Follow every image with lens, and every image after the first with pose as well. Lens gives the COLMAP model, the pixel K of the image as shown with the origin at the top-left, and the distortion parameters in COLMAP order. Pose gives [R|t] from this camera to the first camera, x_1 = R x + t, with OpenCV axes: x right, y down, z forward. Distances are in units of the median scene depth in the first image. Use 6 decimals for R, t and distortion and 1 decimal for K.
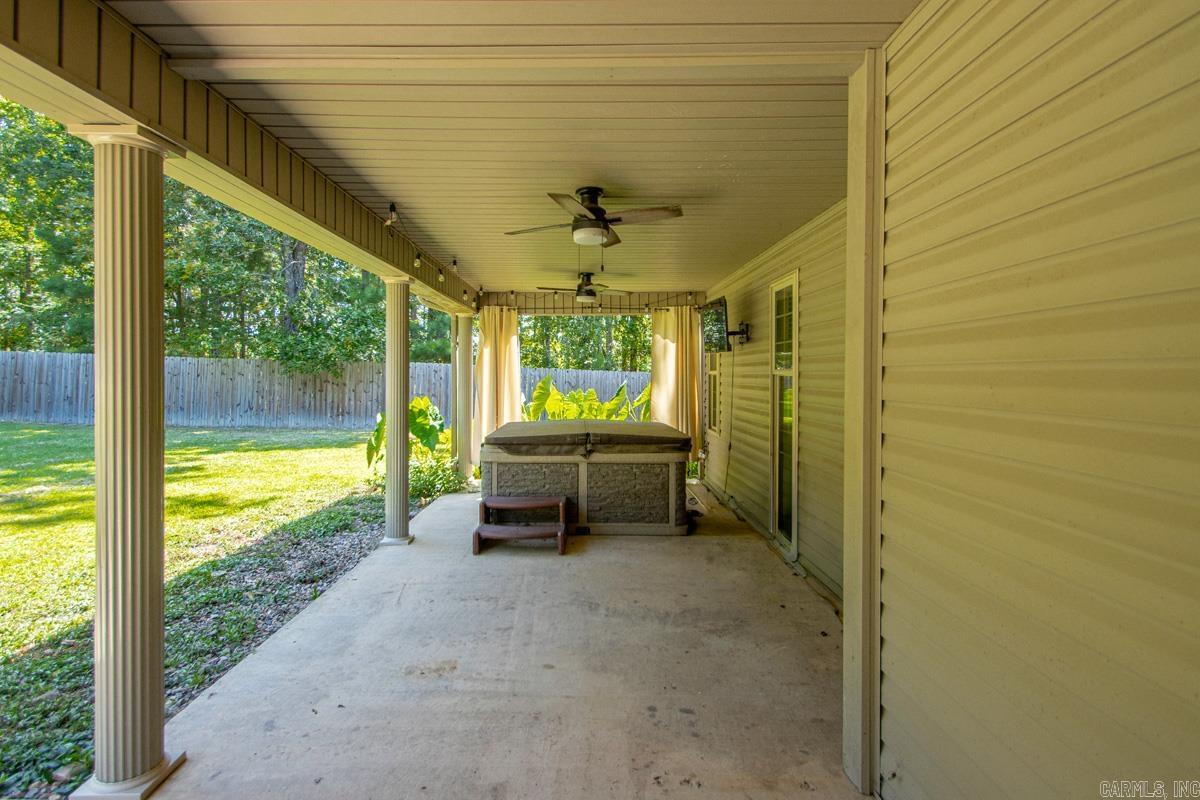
lens RADIAL K [[570.9, 0, 578.8], [0, 570.9, 373.0], [0, 0, 1]] dist [0.029815, -0.015141]
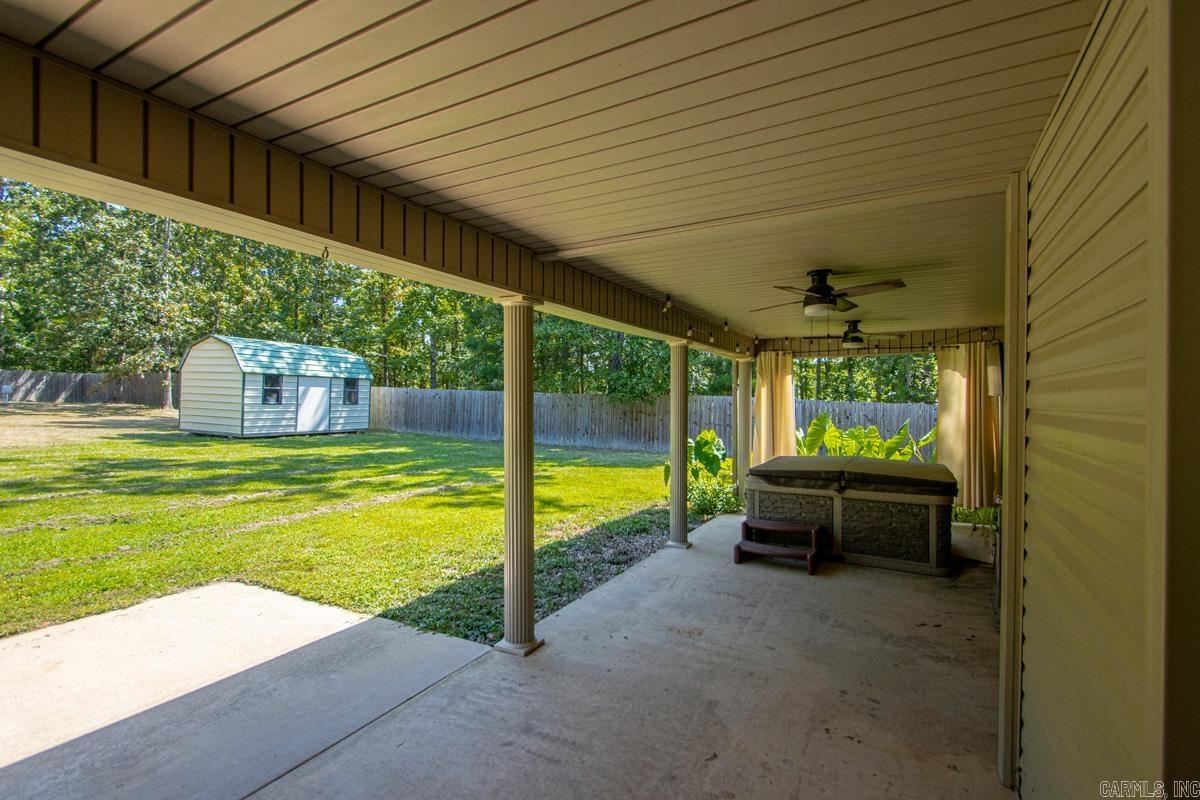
lens RADIAL K [[560.8, 0, 600.0], [0, 560.8, 400.0], [0, 0, 1]] dist [0.028094, -0.012760]
pose [[0.876597, 0.001733, -0.481223, 0.156387], [0.000141, 0.999993, 0.003858, -0.044731], [0.481226, -0.003450, 0.876590, -0.223215]]
